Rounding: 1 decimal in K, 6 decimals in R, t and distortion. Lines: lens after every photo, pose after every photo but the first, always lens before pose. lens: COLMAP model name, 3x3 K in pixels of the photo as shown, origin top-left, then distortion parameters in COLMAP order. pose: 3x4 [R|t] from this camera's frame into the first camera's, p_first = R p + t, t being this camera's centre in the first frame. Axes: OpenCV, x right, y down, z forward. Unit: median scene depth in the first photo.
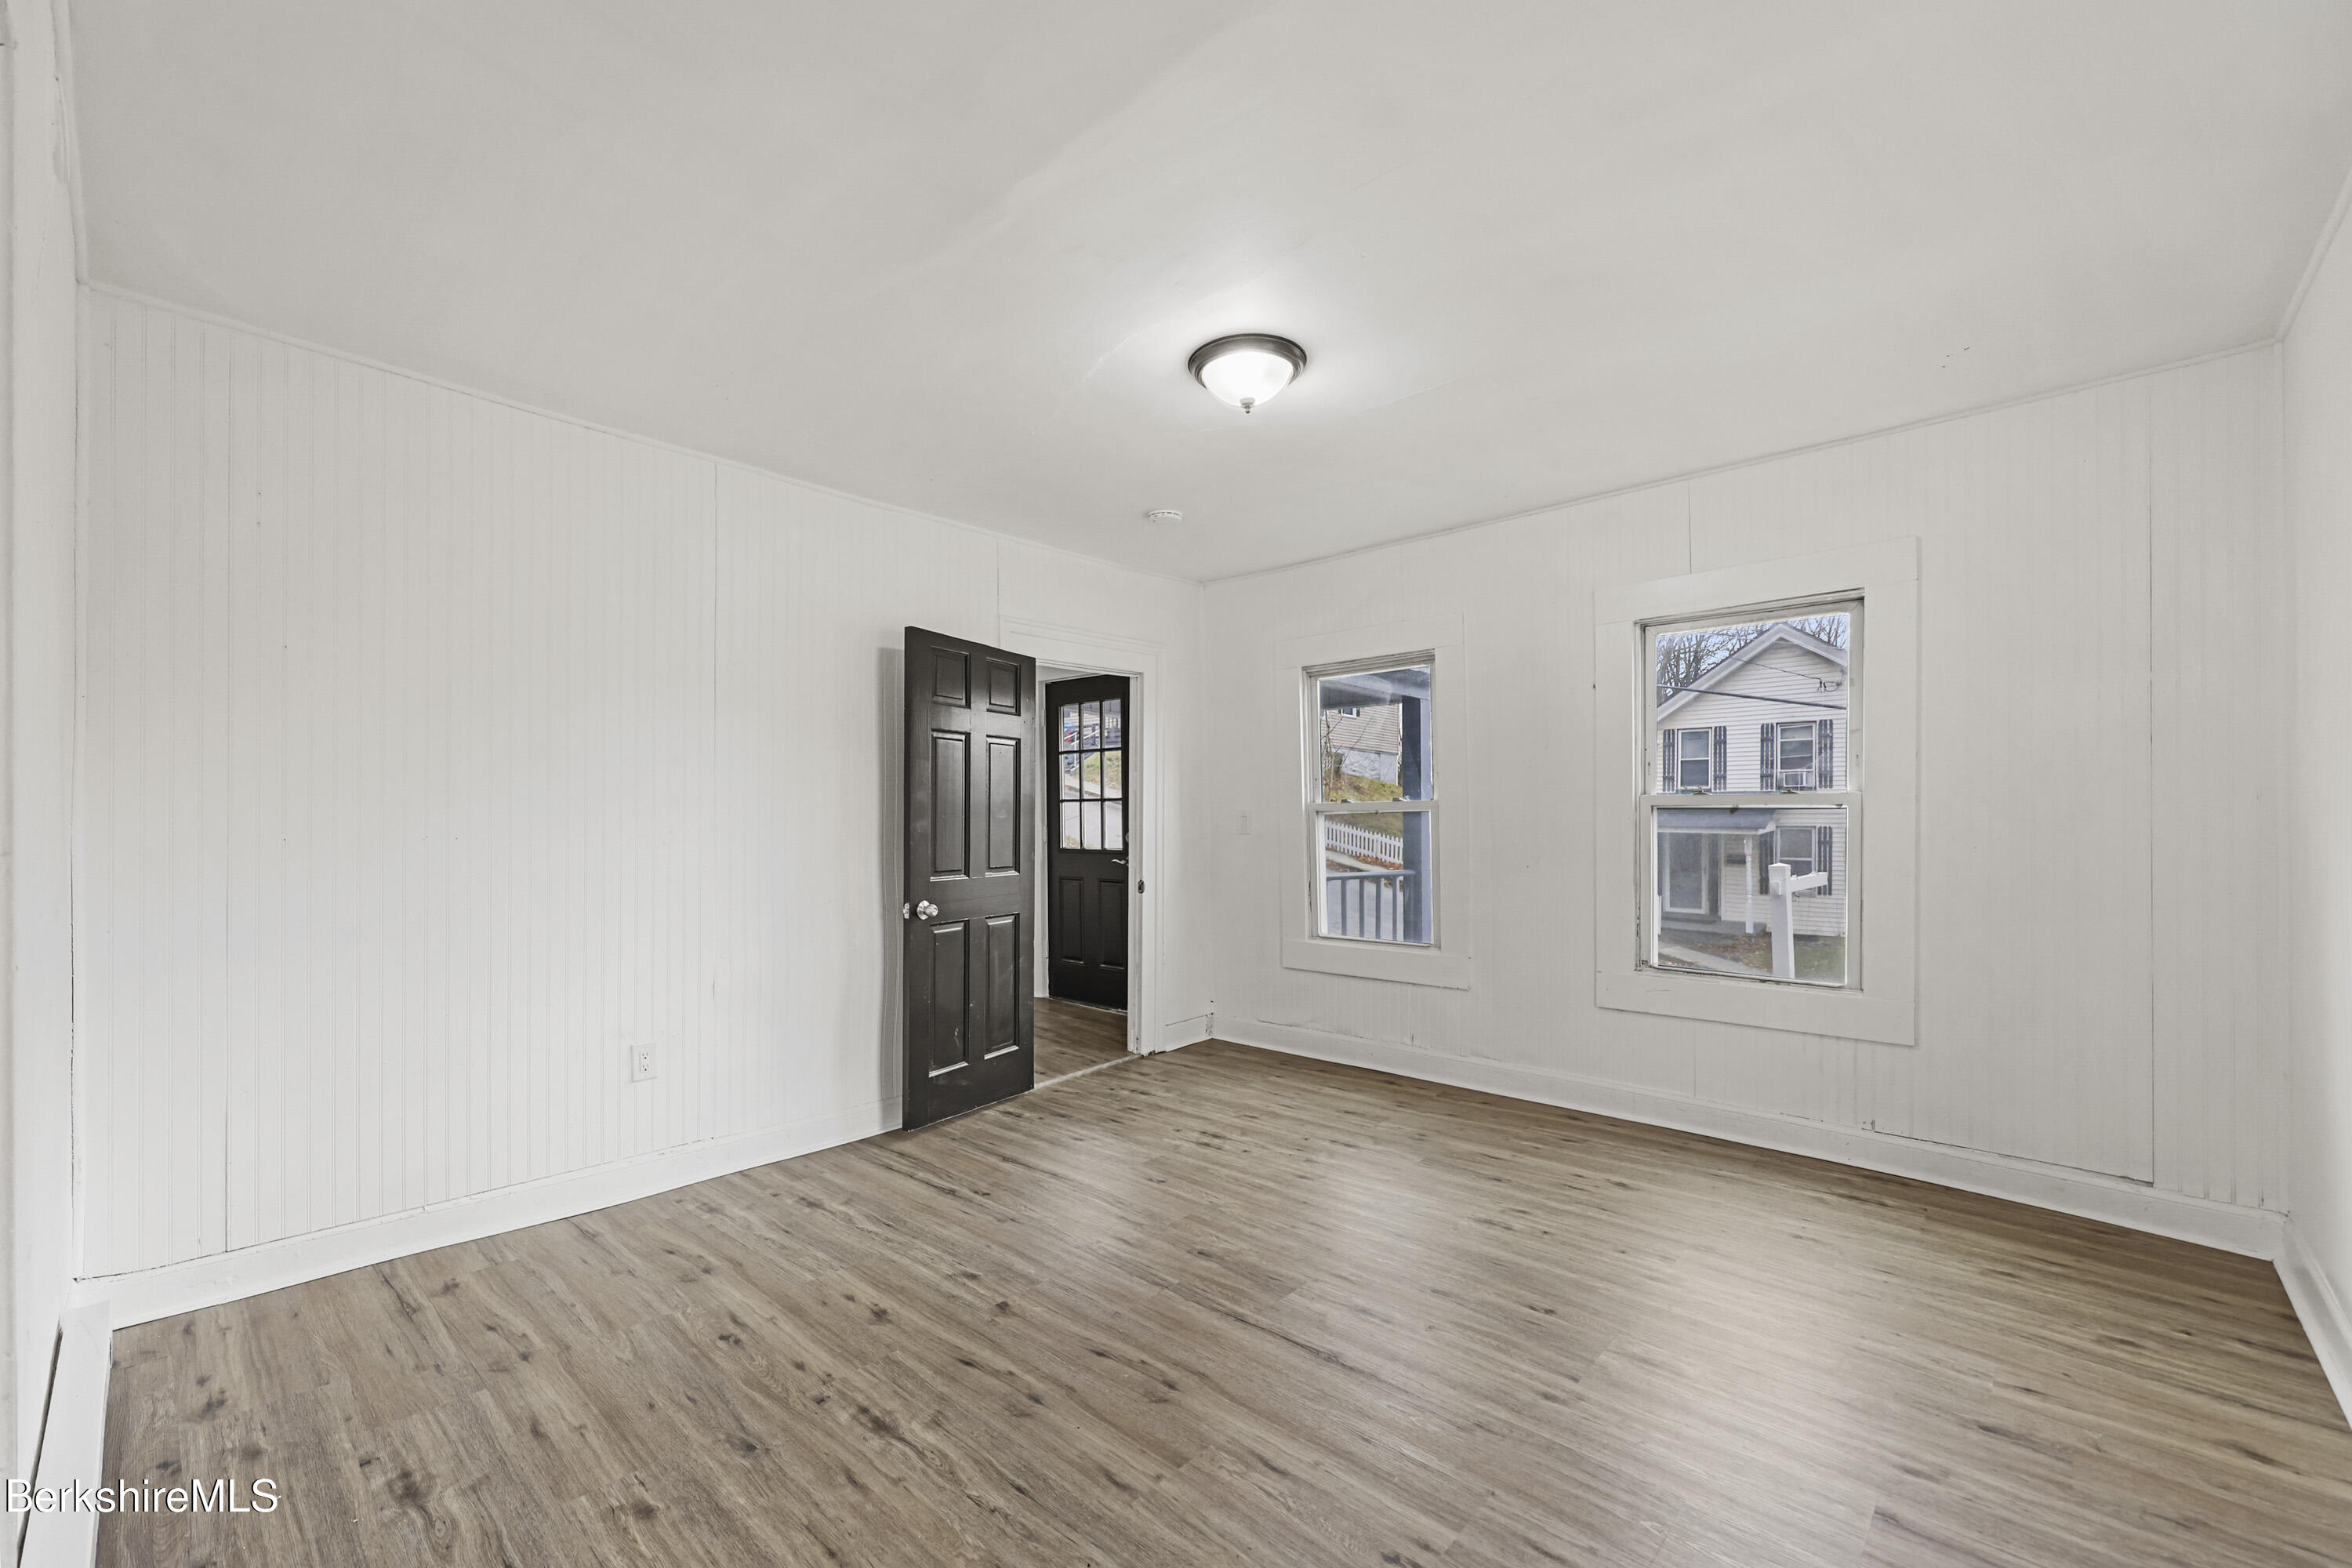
lens RADIAL K [[952.4, 0, 1178.5], [0, 952.4, 791.9], [0, 0, 1]] dist [0.000135, -0.000117]
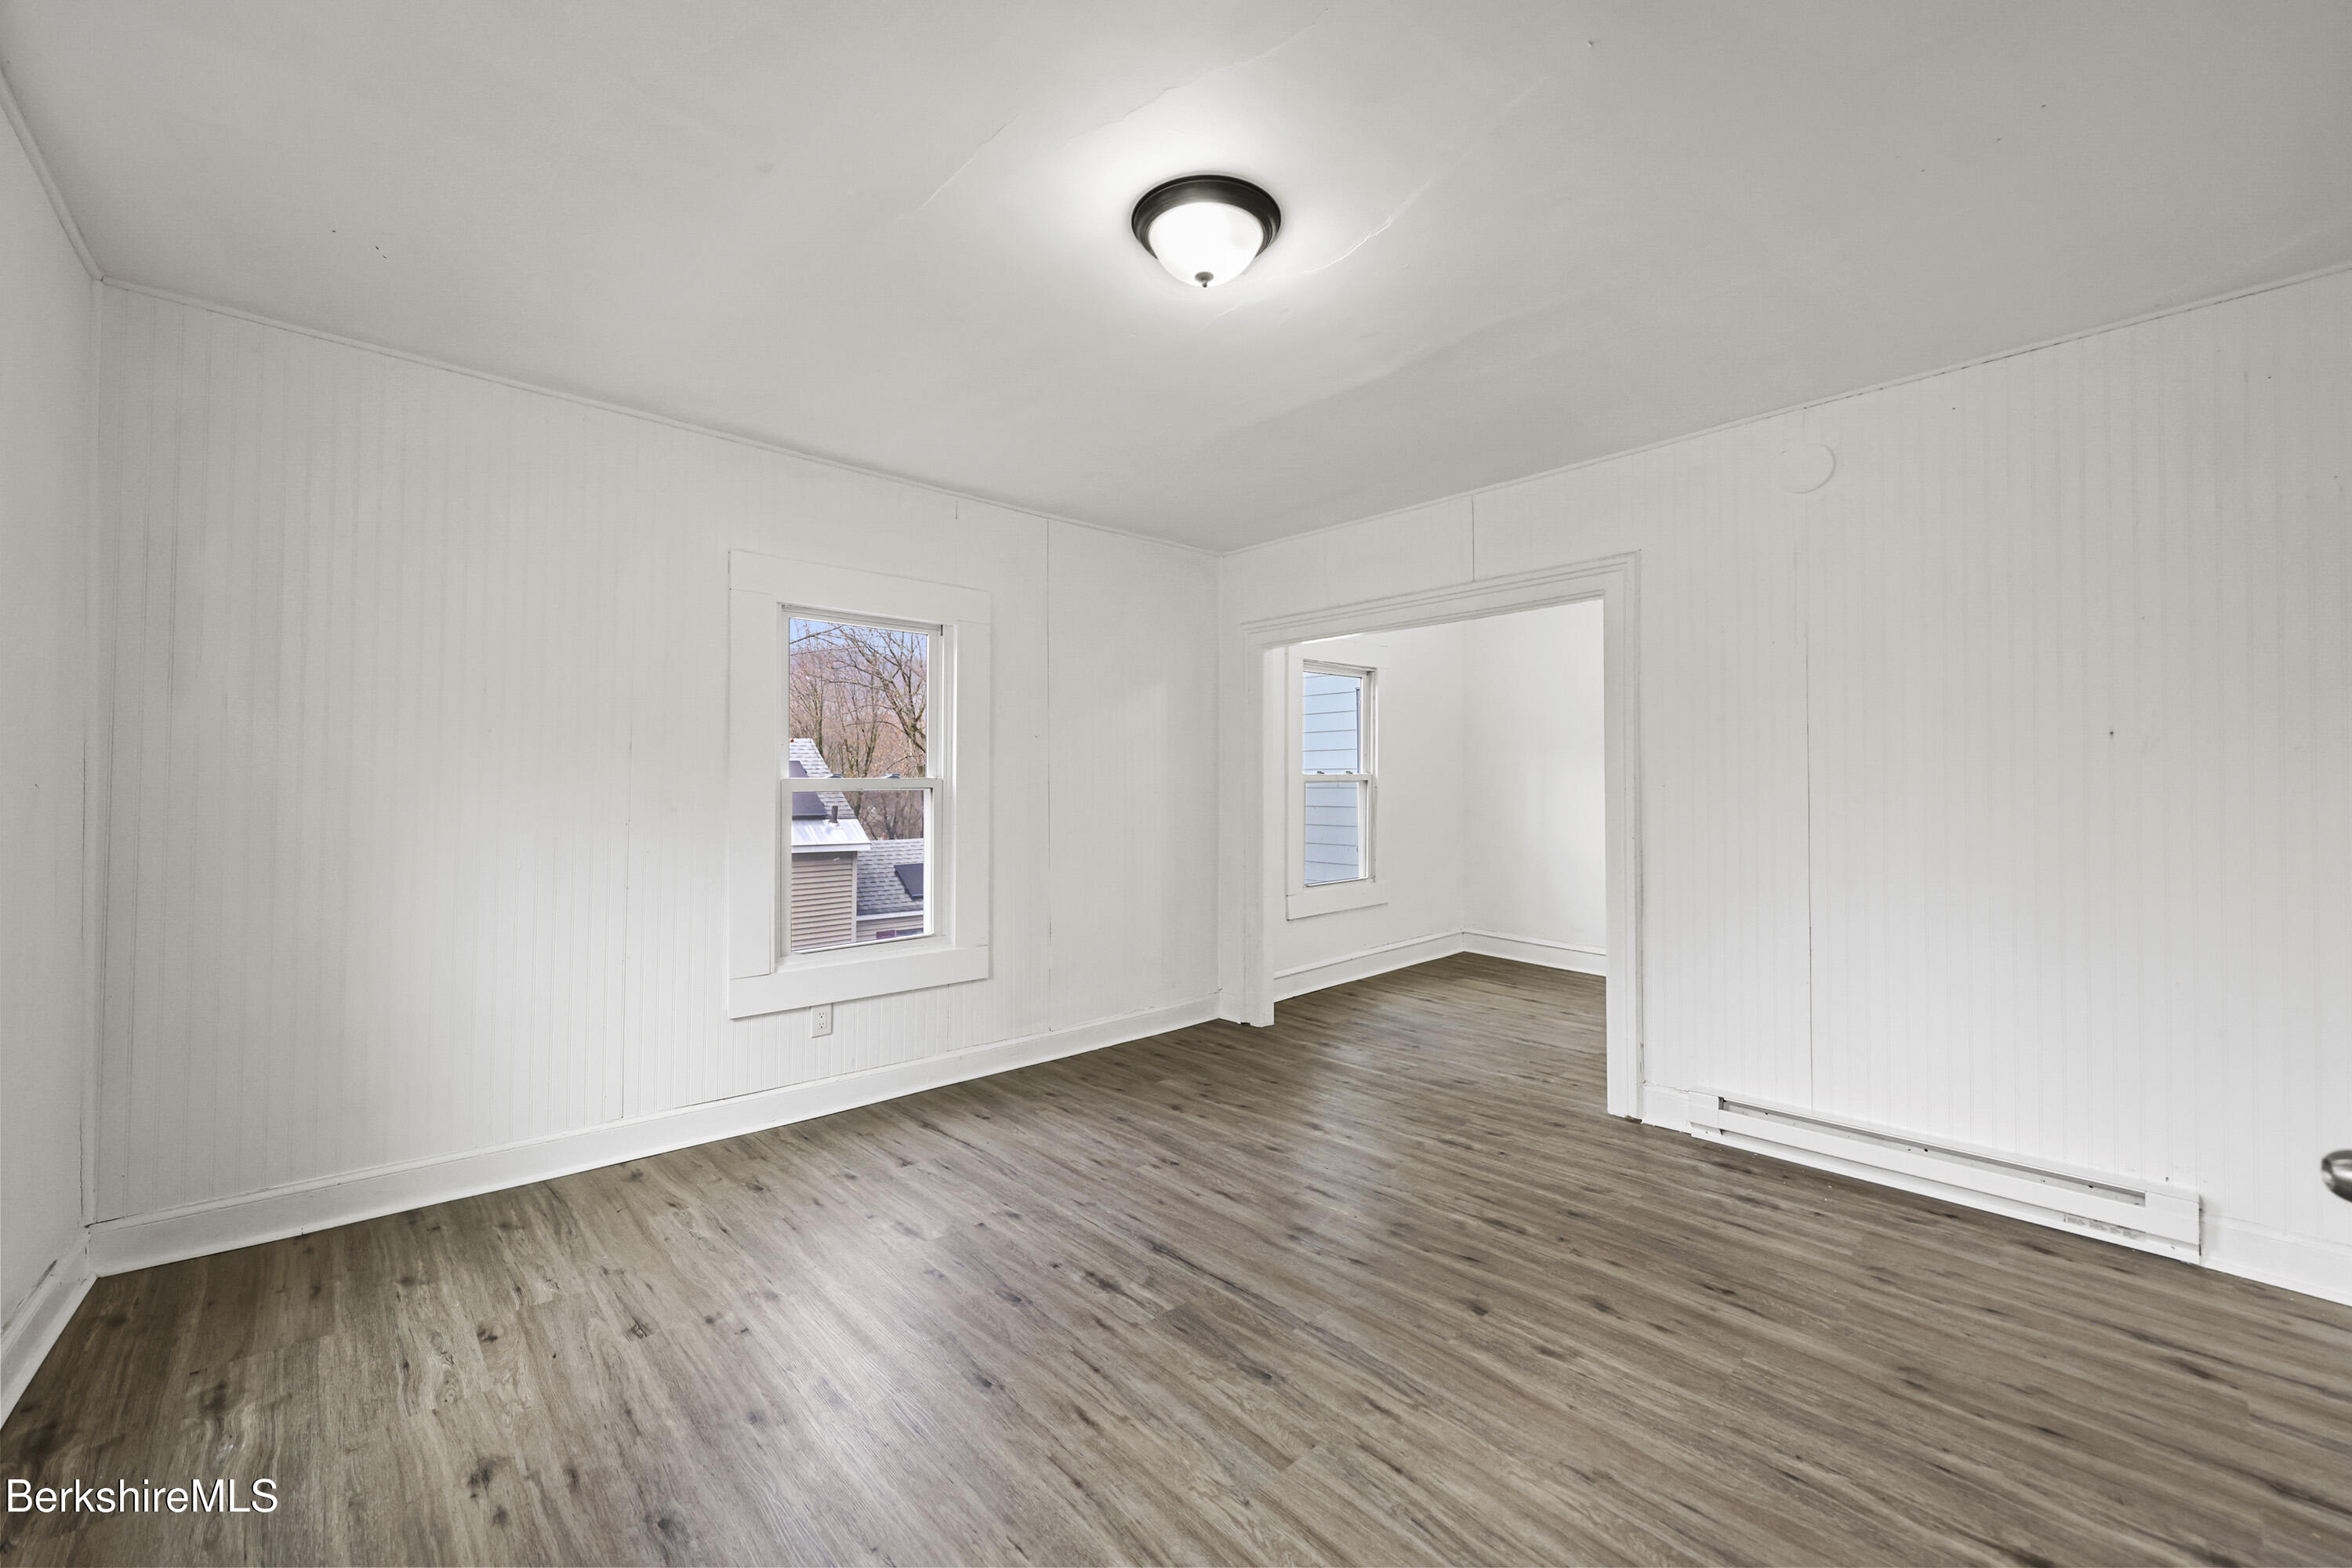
lens RADIAL K [[952.4, 0, 1178.5], [0, 952.4, 791.9], [0, 0, 1]] dist [0.000135, -0.000117]
pose [[-0.996763, 0.002559, 0.080358, 0.026755], [0.000420, 0.999645, -0.026630, 0.039210], [-0.080398, -0.026510, -0.996410, 1.518422]]
